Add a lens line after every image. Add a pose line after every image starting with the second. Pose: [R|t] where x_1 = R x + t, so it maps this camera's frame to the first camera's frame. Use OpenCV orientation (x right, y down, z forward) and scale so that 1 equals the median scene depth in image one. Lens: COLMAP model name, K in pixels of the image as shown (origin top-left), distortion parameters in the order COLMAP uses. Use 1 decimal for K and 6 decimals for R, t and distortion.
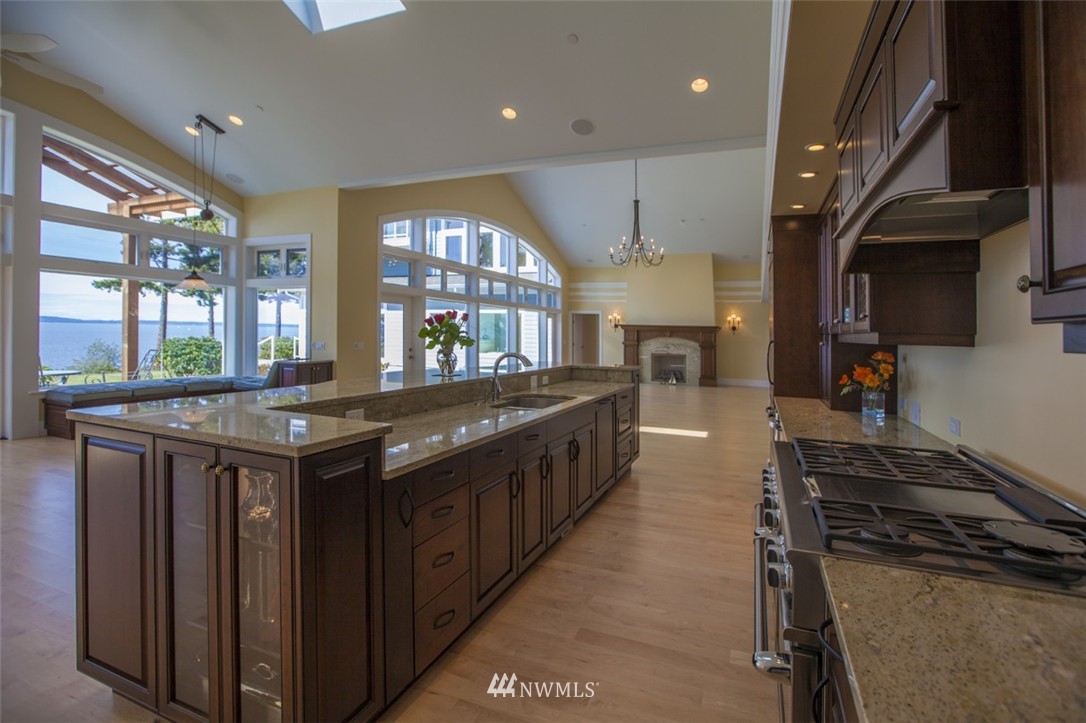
lens RADIAL K [[490.3, 0, 550.4], [0, 490.3, 332.3], [0, 0, 1]] dist [-0.021461, 0.000104]
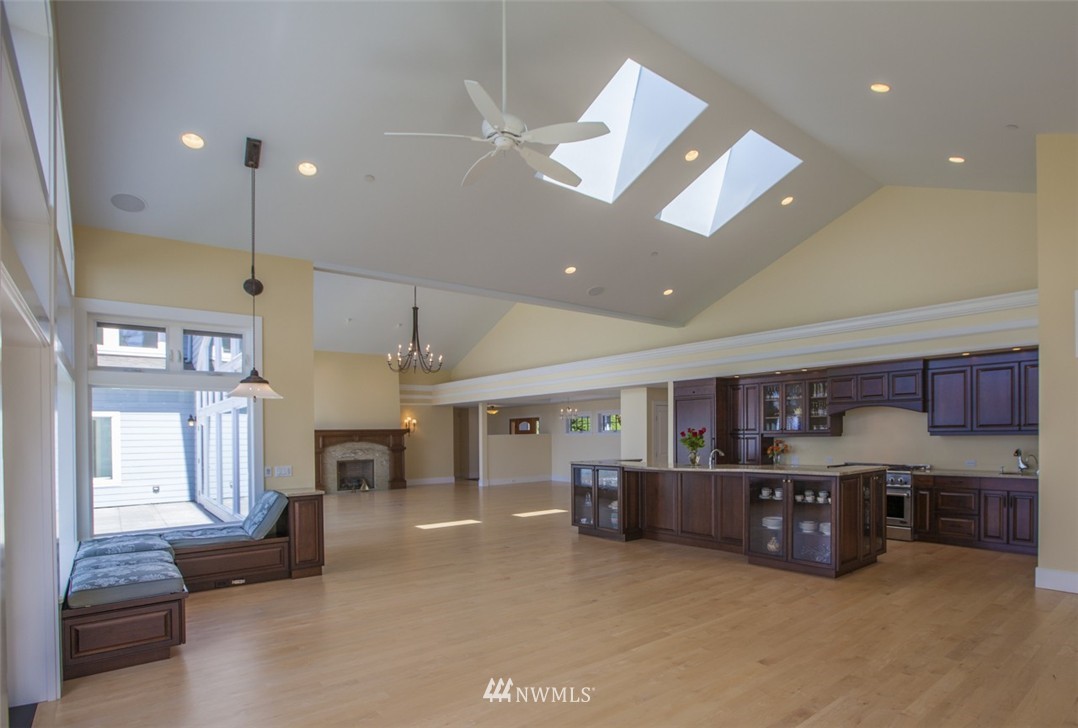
lens RADIAL K [[574.8, 0, 598.6], [0, 574.8, 425.9], [0, 0, 1]] dist [-0.028972, -0.000876]
pose [[0.451096, -0.020858, 0.892232, -0.531974], [0.026512, 0.999599, 0.009964, -0.019557], [-0.892081, 0.019160, 0.451468, 0.096162]]
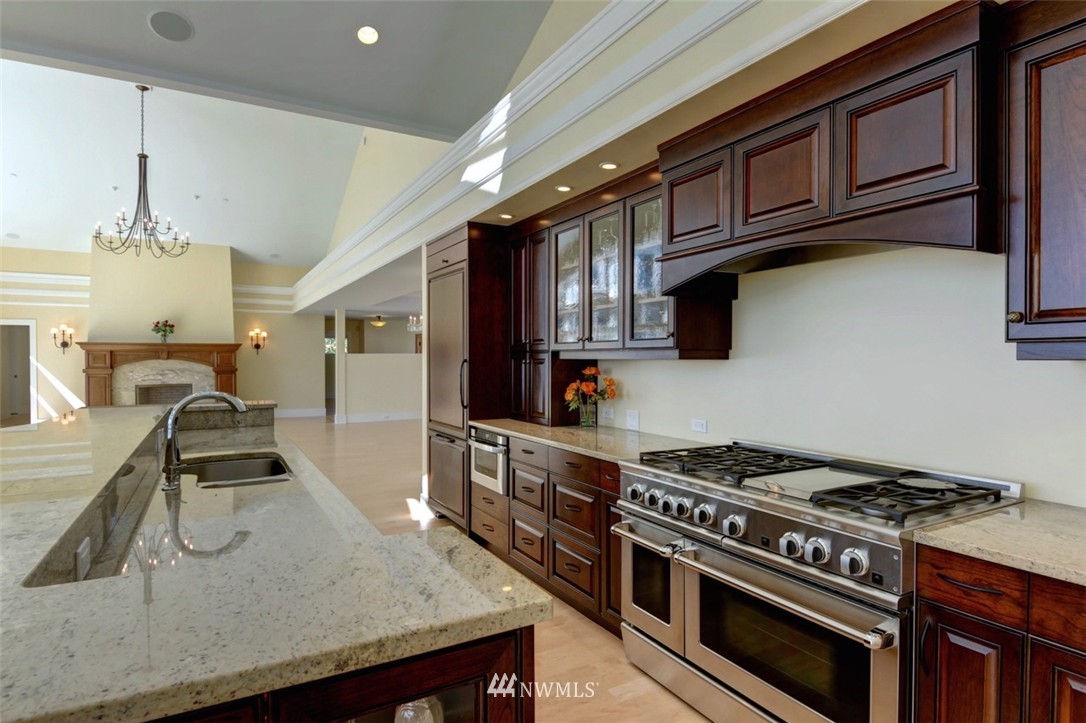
lens RADIAL K [[583.5, 0, 539.0], [0, 583.5, 363.6], [0, 0, 1]] dist [0.004408, -0.004532]
pose [[0.617239, -0.032906, 0.786087, -0.086063], [0.014819, 0.999434, 0.030200, -0.001728], [-0.786636, -0.006992, 0.617377, 0.064757]]
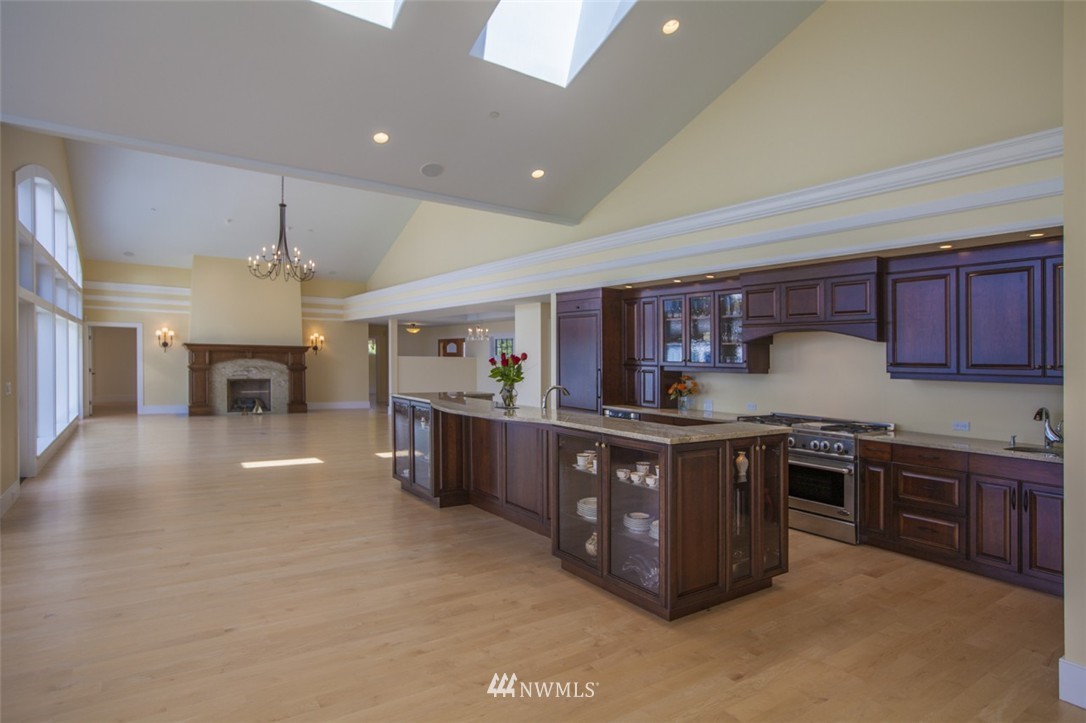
lens RADIAL K [[593.2, 0, 513.2], [0, 593.2, 330.4], [0, 0, 1]] dist [-0.019071, 0.005238]
pose [[0.572842, 0.023818, 0.819320, -0.339645], [-0.005338, 0.999665, -0.025328, -0.015471], [-0.819648, 0.010135, 0.572777, 0.045500]]
